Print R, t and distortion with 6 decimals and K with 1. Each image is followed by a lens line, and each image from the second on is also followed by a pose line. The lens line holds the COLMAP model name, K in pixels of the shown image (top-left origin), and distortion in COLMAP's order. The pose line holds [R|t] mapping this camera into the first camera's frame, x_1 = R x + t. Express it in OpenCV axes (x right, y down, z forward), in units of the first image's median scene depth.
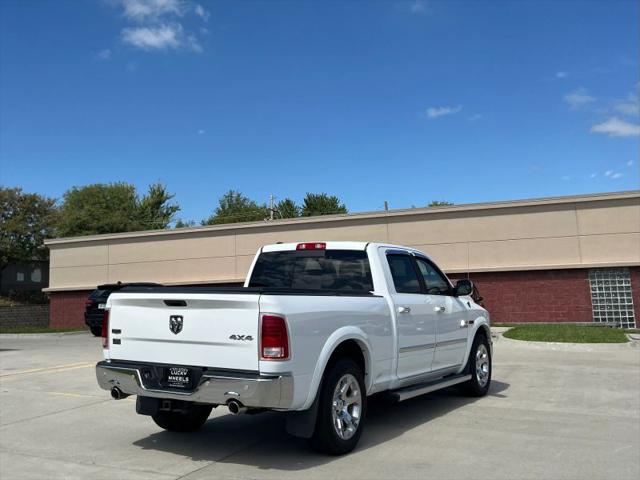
lens RADIAL K [[730.0, 0, 320.0], [0, 730.0, 240.0], [0, 0, 1]] dist [0.062048, 0.001067]
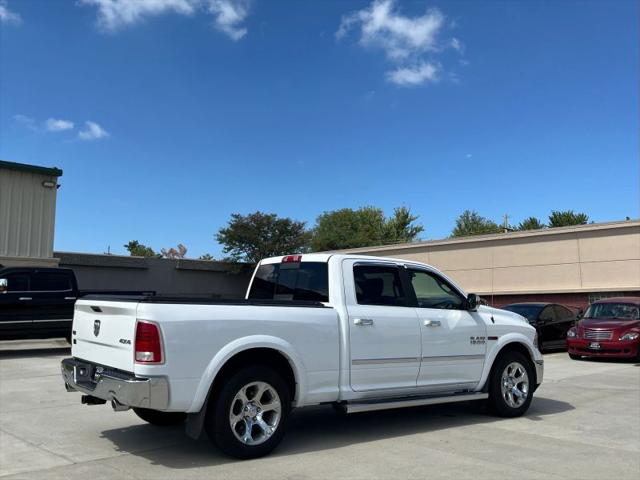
lens RADIAL K [[675.9, 0, 340.4], [0, 675.9, 240.8], [0, 0, 1]] dist [0.039832, -0.007669]
pose [[0.937381, -0.013556, -0.348042, 0.385164], [0.004724, 0.999645, -0.026212, 0.007888], [0.348274, 0.022927, 0.937113, 0.110817]]
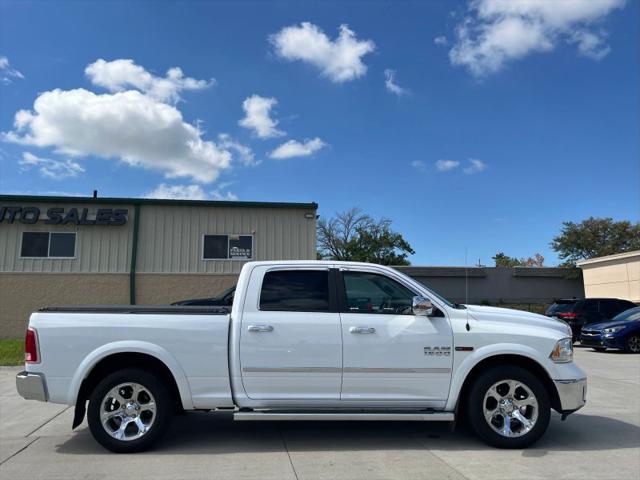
lens RADIAL K [[574.8, 0, 334.9], [0, 574.8, 207.5], [0, 0, 1]] dist [0.023865, 0.008996]
pose [[0.535204, -0.134683, -0.833917, 0.800870], [0.054421, 0.990654, -0.125070, 0.034029], [0.842968, 0.021556, 0.537531, 0.626093]]
